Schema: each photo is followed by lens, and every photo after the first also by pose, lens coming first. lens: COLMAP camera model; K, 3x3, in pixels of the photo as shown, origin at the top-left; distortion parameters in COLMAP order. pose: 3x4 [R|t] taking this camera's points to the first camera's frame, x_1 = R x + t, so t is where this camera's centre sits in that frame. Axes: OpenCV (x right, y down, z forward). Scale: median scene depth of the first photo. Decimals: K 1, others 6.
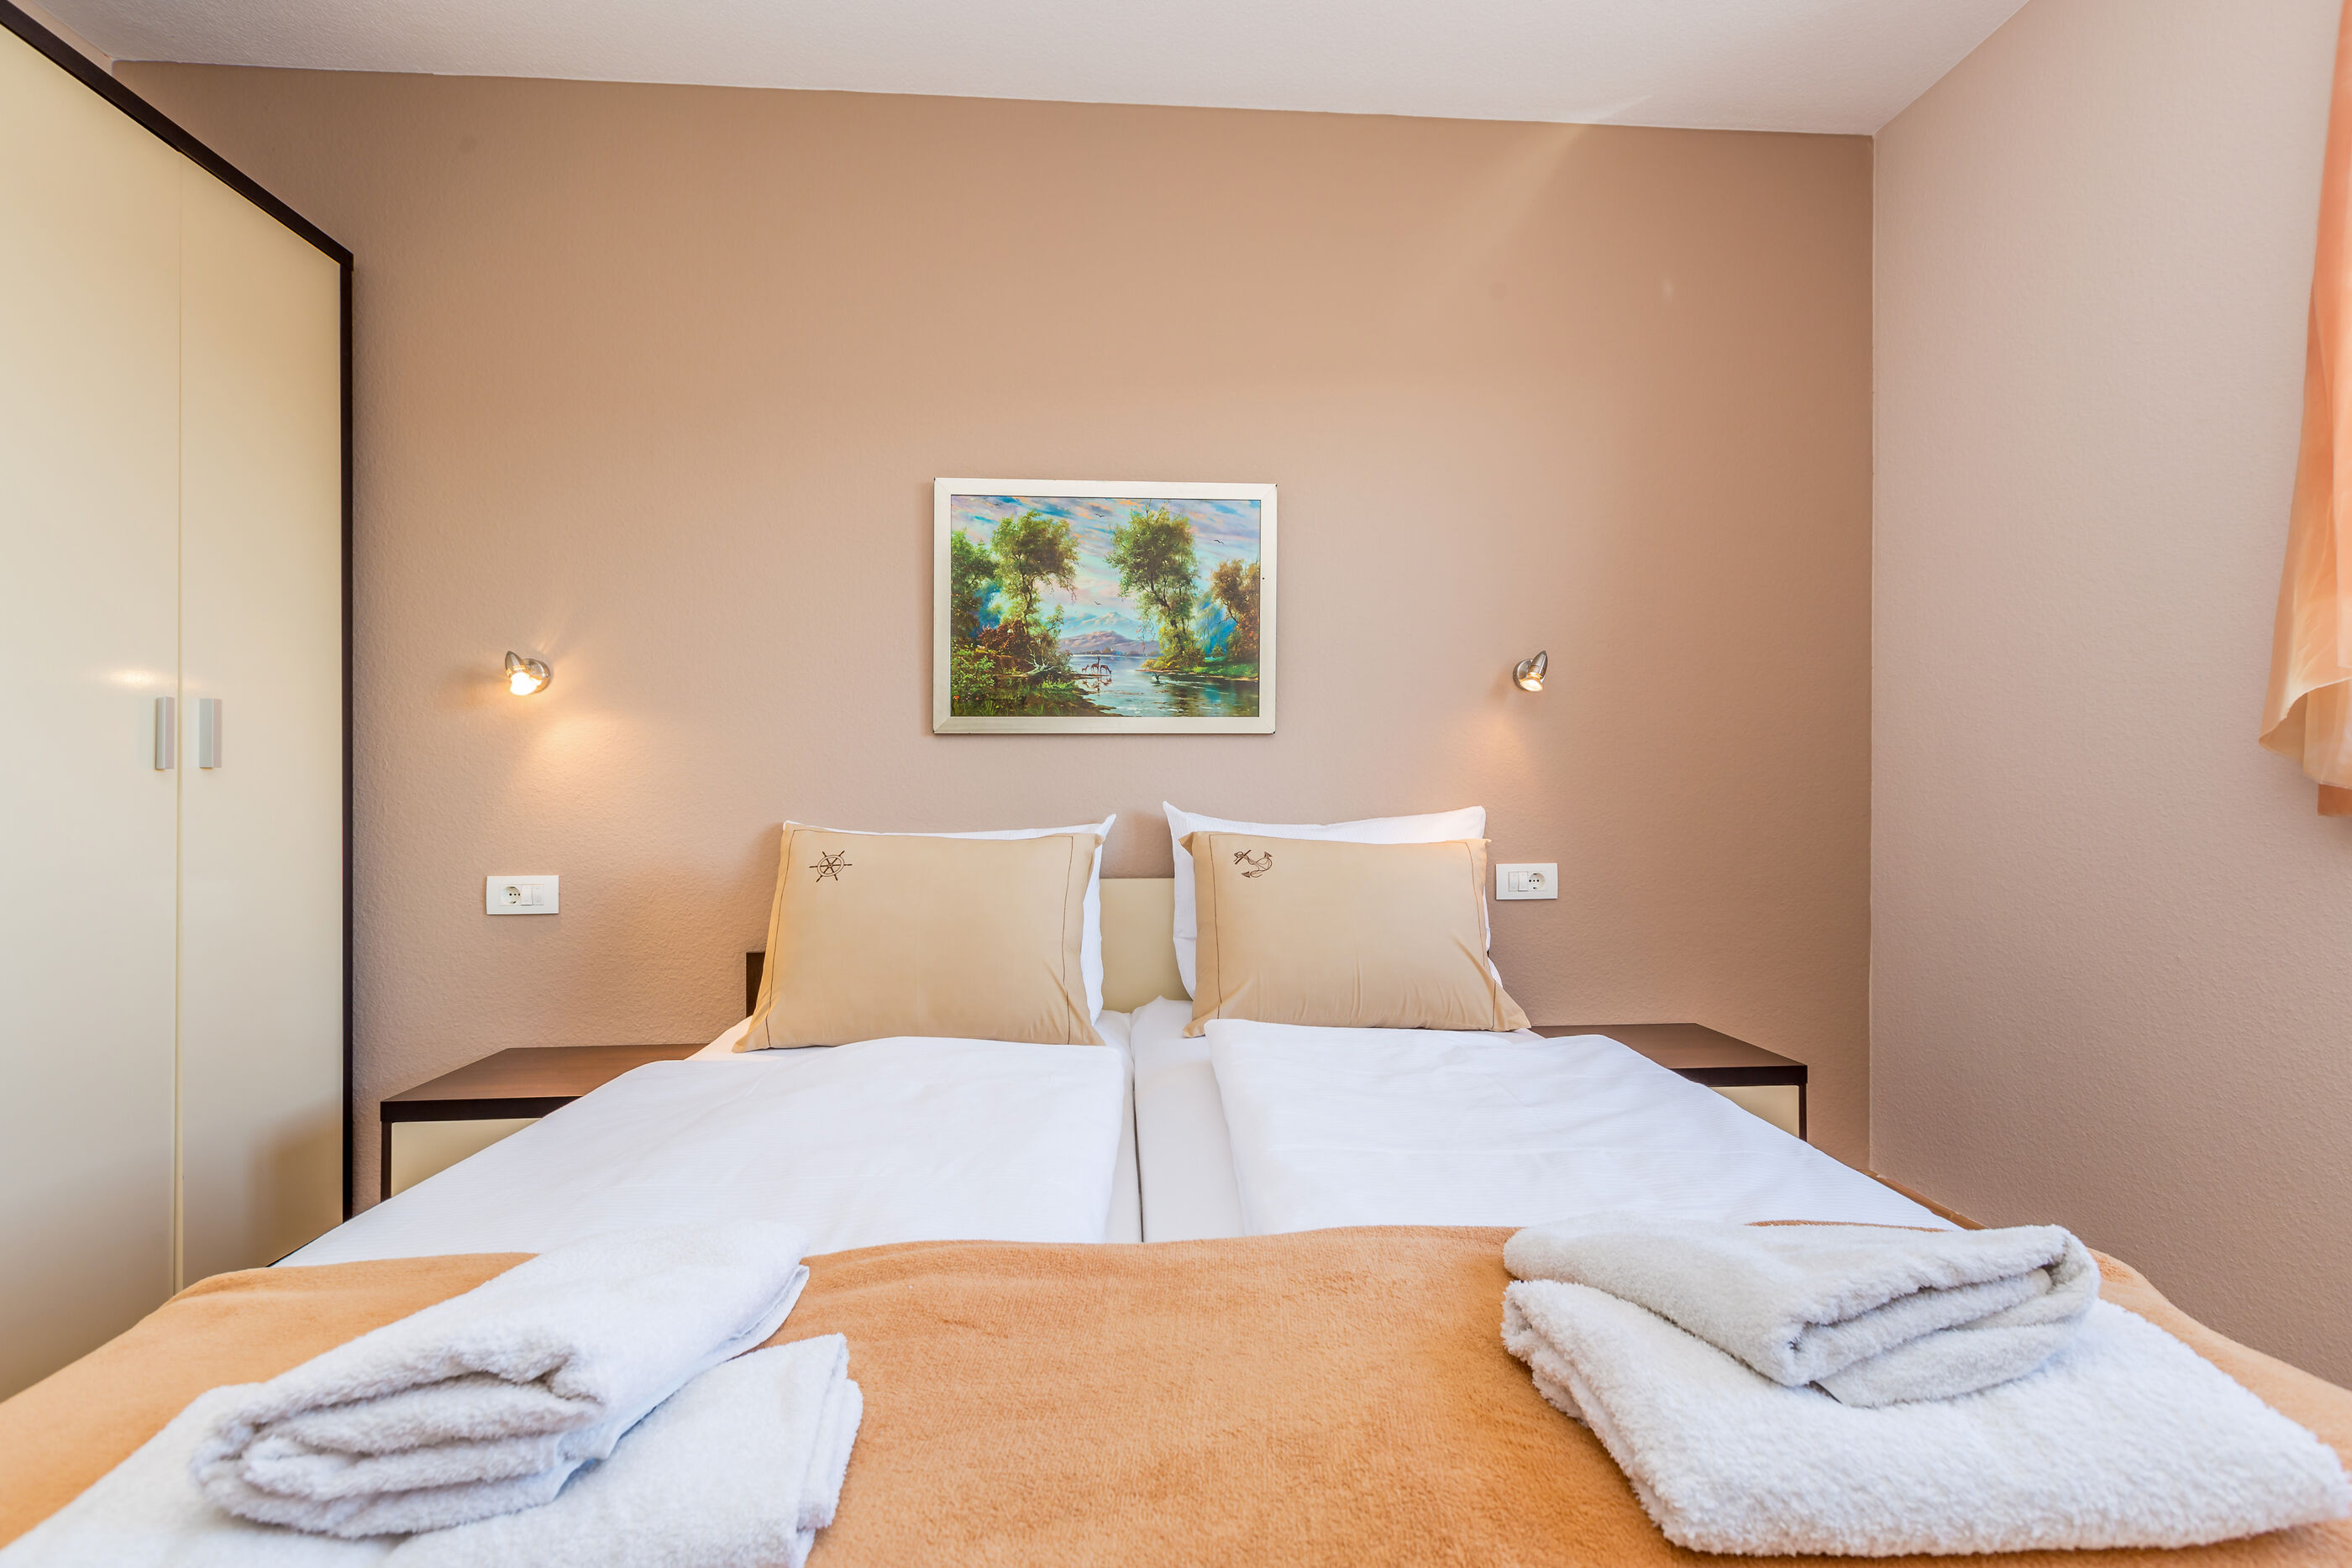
lens RADIAL K [[1070.3, 0, 1132.9], [0, 1070.3, 789.9], [0, 0, 1]] dist [0.002125, 0.008688]
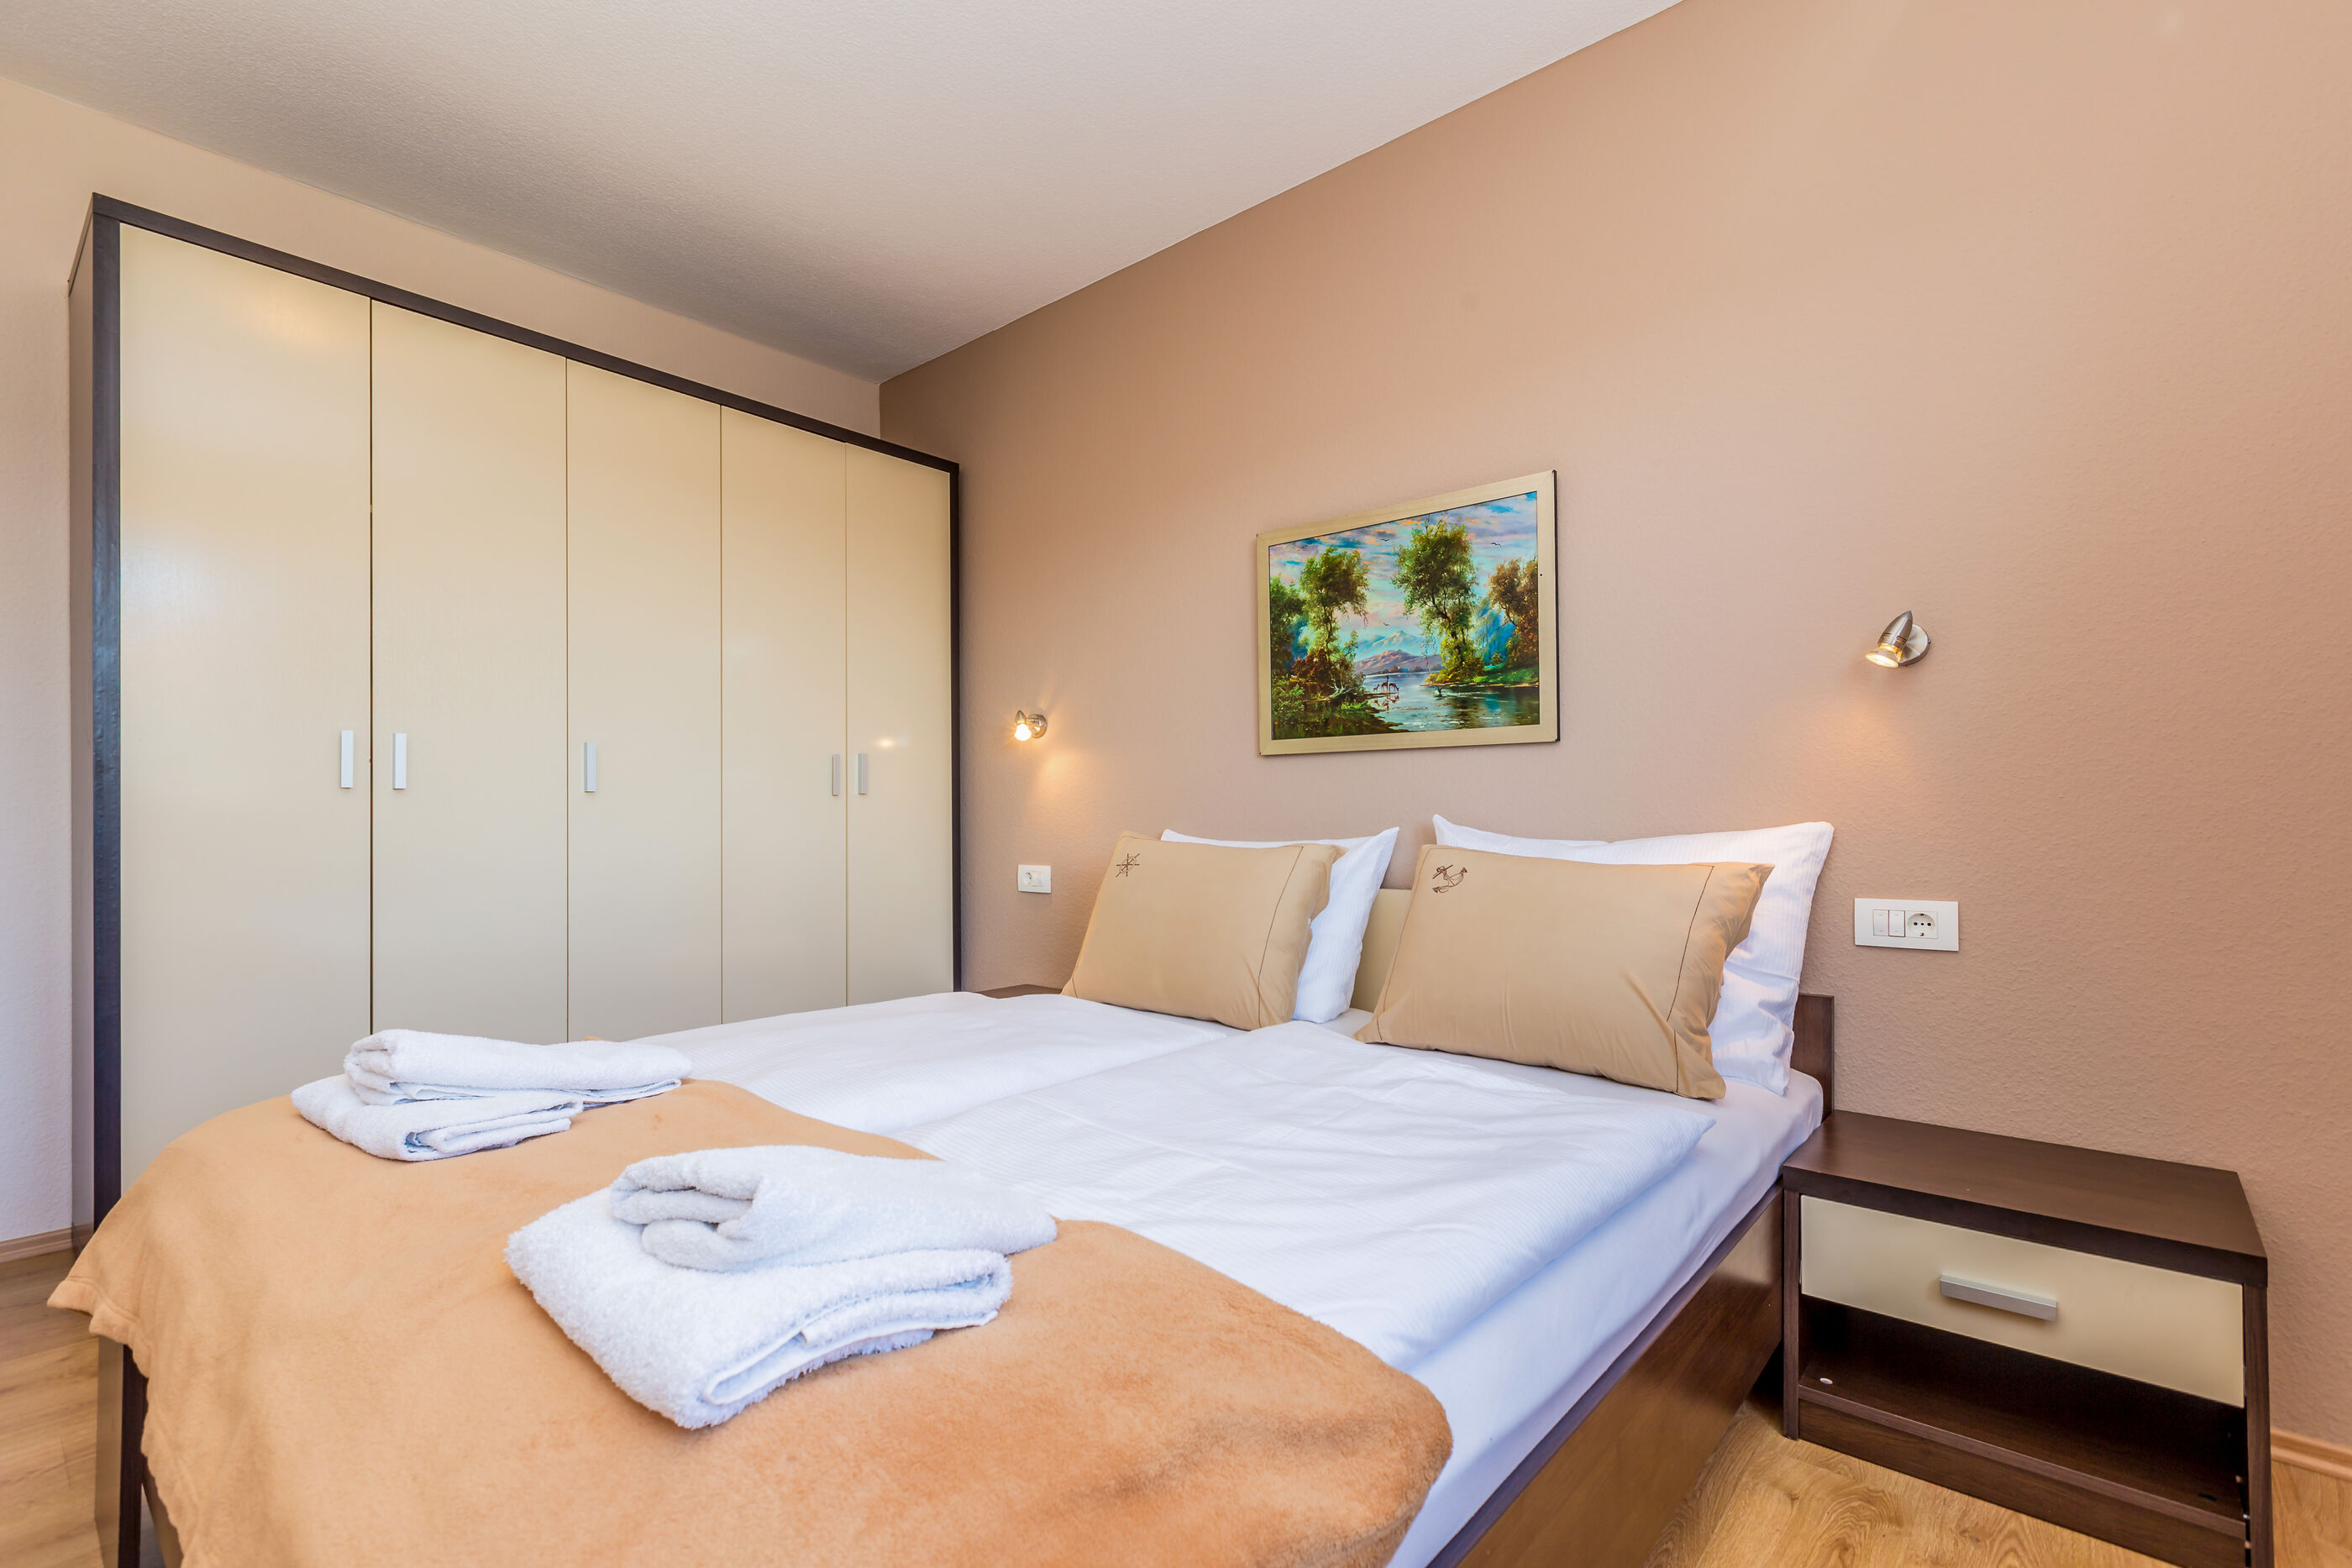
lens RADIAL K [[1070.3, 0, 1132.9], [0, 1070.3, 789.9], [0, 0, 1]] dist [0.002125, 0.008688]
pose [[0.693097, -0.013937, -0.720710, 0.545129], [0.009100, 0.999903, -0.010584, -0.004613], [0.720787, 0.000777, 0.693156, 0.101520]]
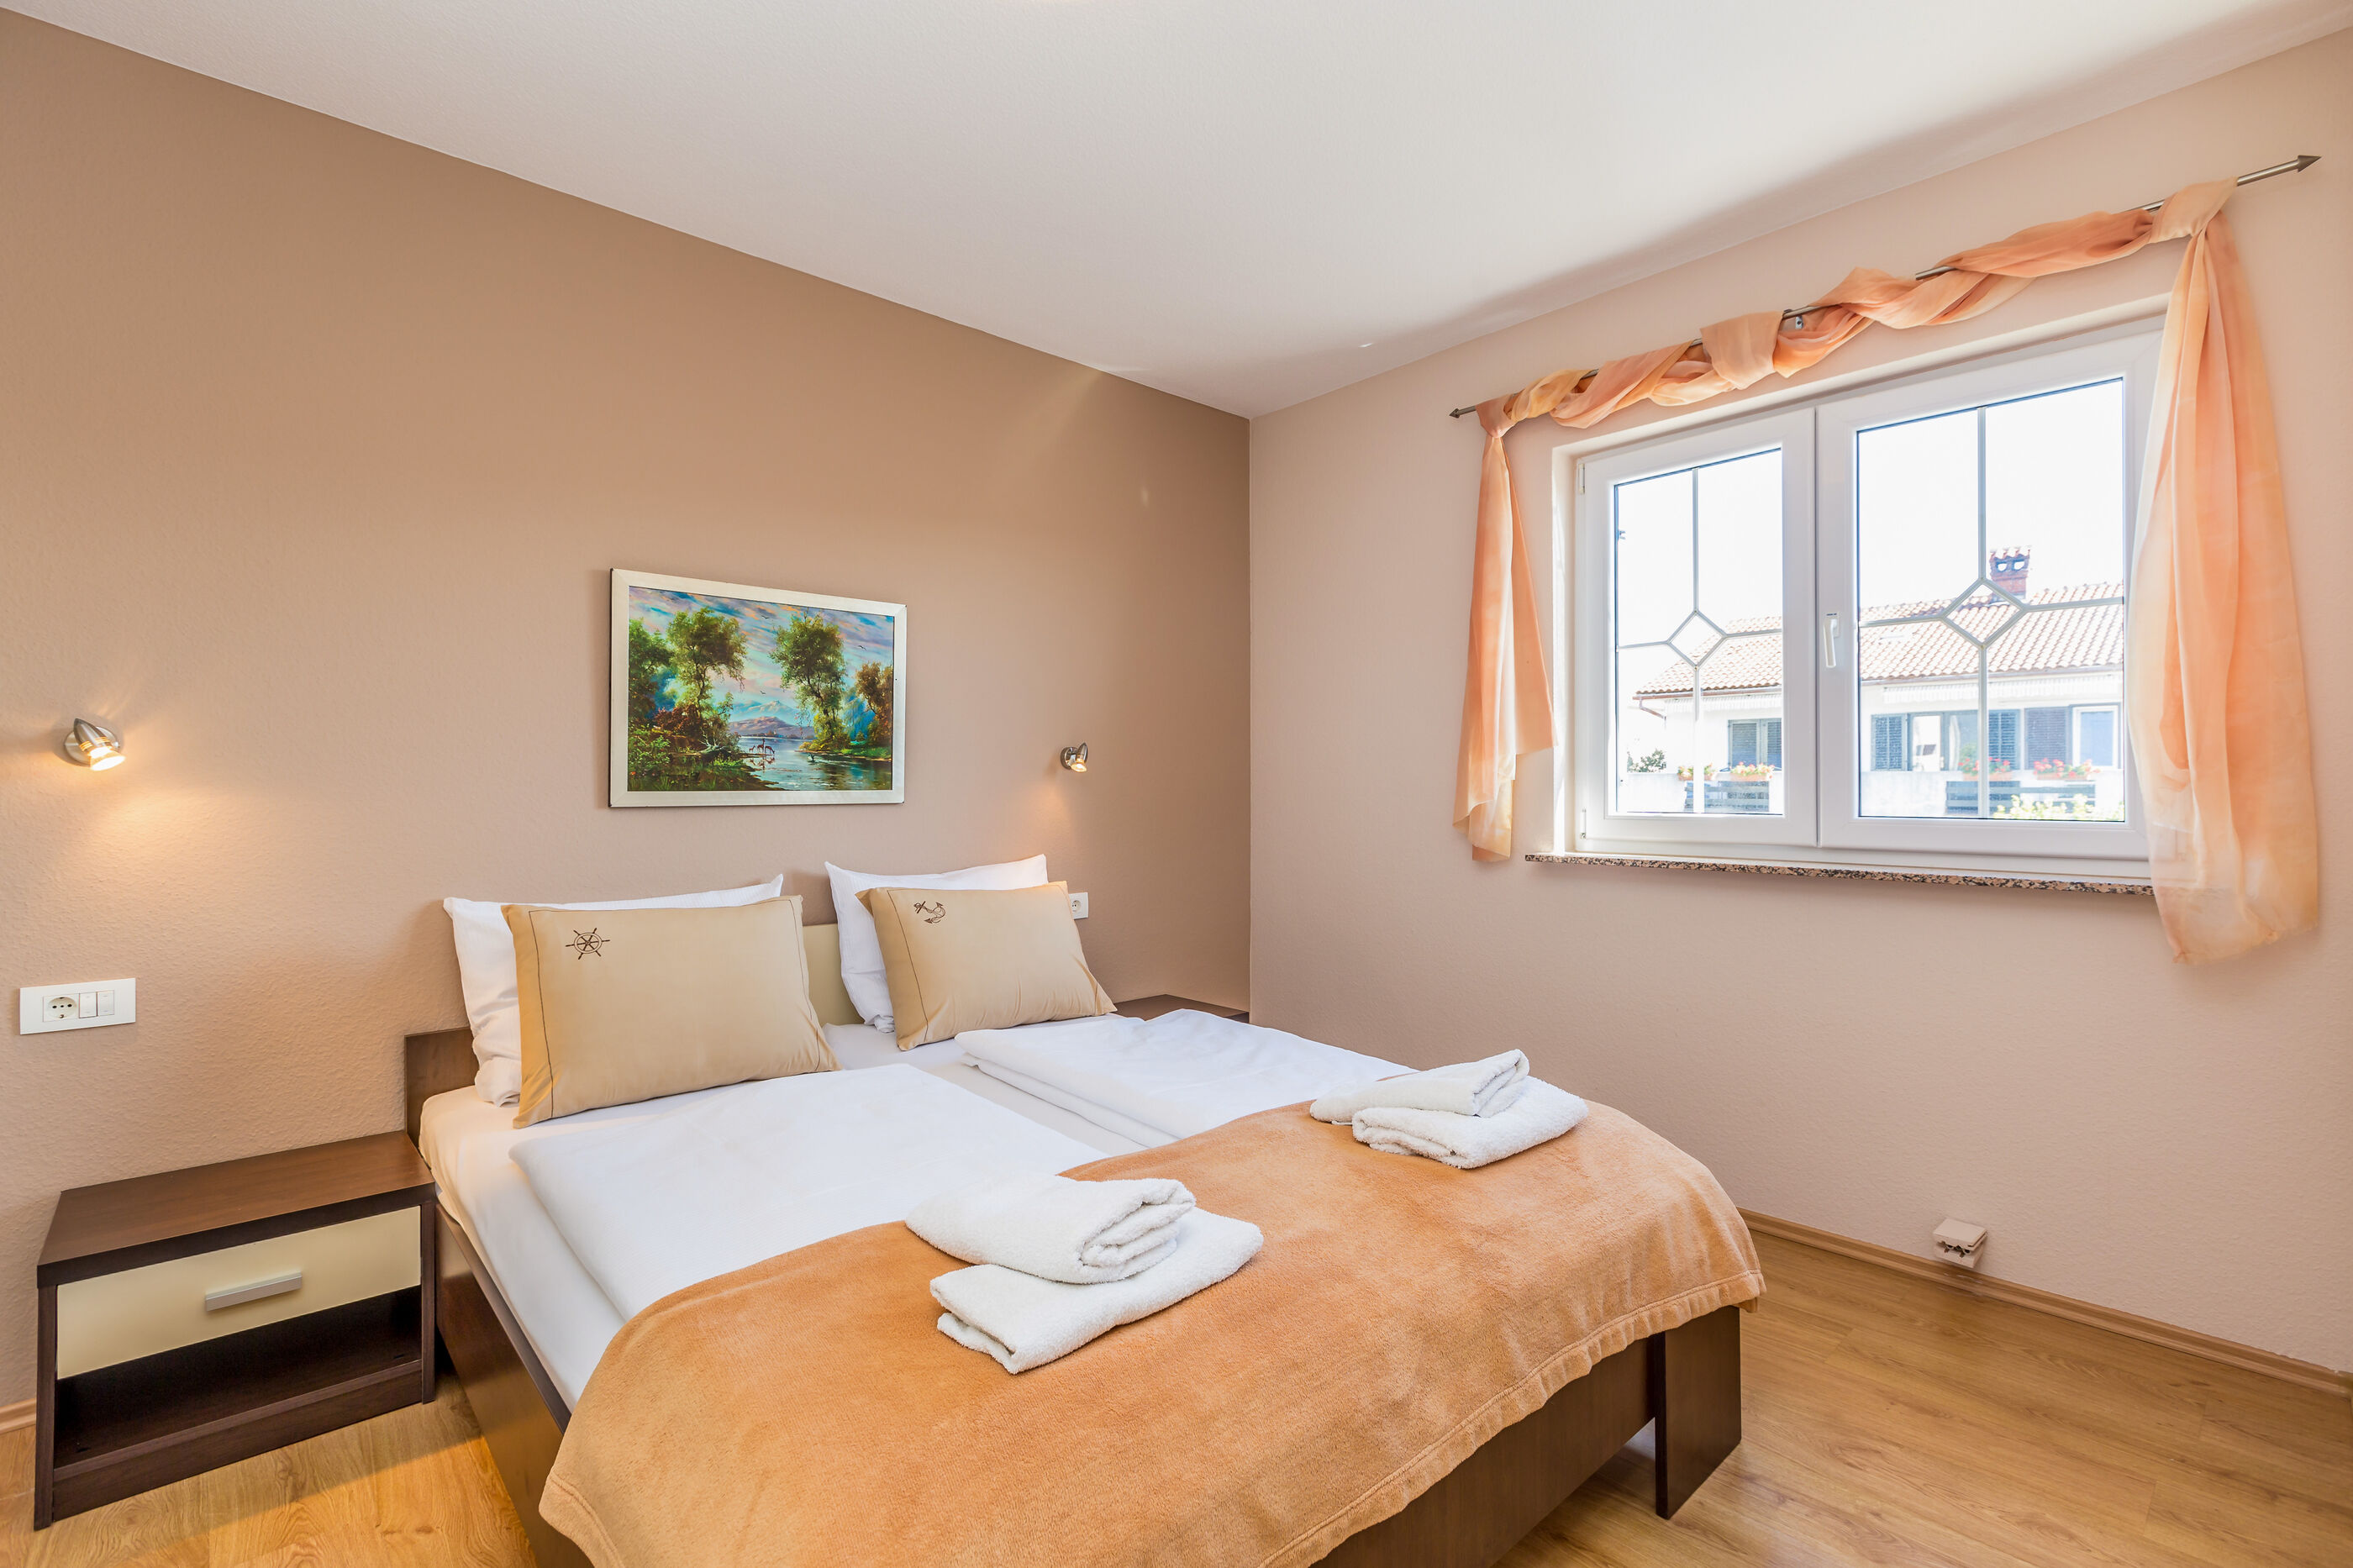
lens RADIAL K [[1070.9, 0, 1133.4], [0, 1070.9, 789.9], [0, 0, 1]] dist [0.002125, 0.008688]
pose [[0.803881, -0.002508, 0.594784, -0.400887], [-0.000616, 0.999987, 0.005049, -0.075121], [-0.594789, -0.004425, 0.803869, -0.171718]]
